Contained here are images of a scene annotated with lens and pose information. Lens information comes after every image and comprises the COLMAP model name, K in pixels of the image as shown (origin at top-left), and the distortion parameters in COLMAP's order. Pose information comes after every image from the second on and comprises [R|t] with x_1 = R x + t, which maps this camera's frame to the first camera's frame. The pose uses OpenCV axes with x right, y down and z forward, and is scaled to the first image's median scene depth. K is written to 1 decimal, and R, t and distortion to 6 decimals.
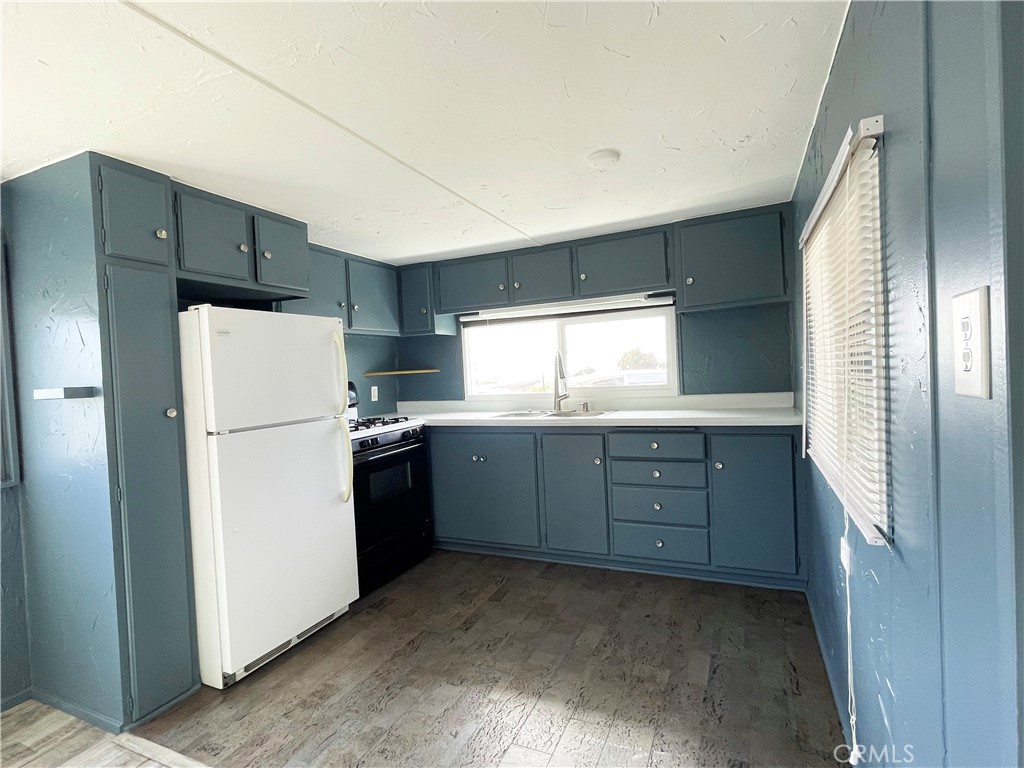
lens RADIAL K [[512.4, 0, 512.0], [0, 512.4, 384.0], [0, 0, 1]] dist [-0.001238, -0.000020]
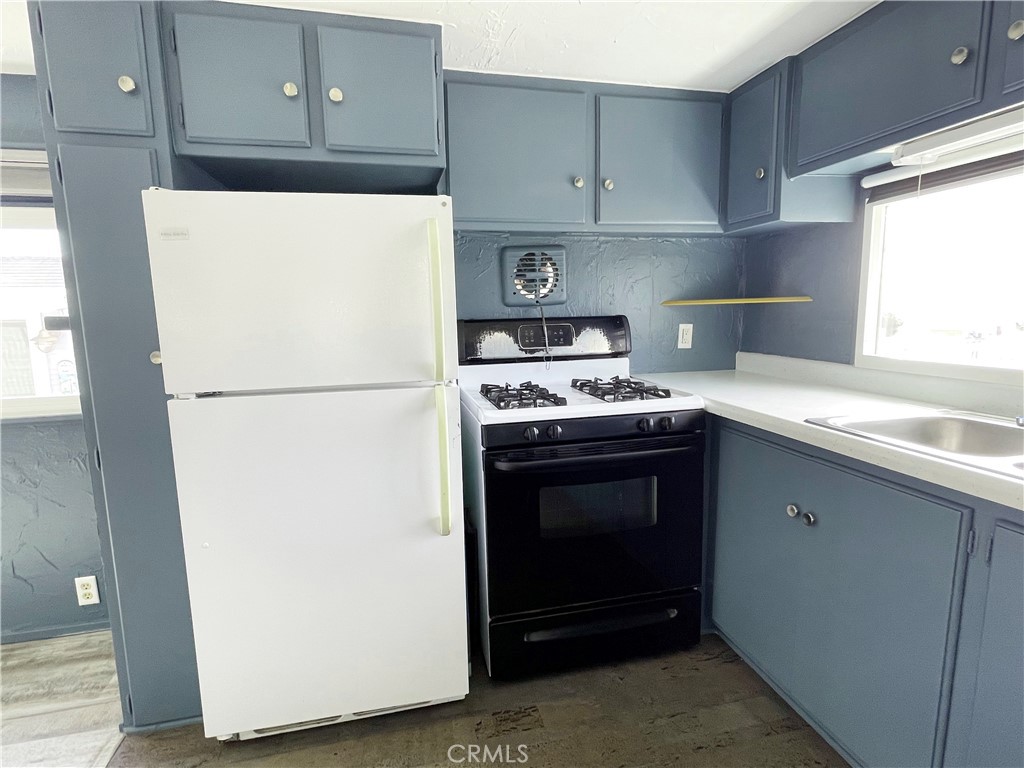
lens RADIAL K [[518.7, 0, 499.7], [0, 518.7, 384.6], [0, 0, 1]] dist [-0.001999, -0.000199]
pose [[0.601810, 0.152535, -0.783937, 0.117223], [-0.031371, 0.985349, 0.167643, -0.027280], [0.798023, -0.076296, 0.597778, 0.625974]]
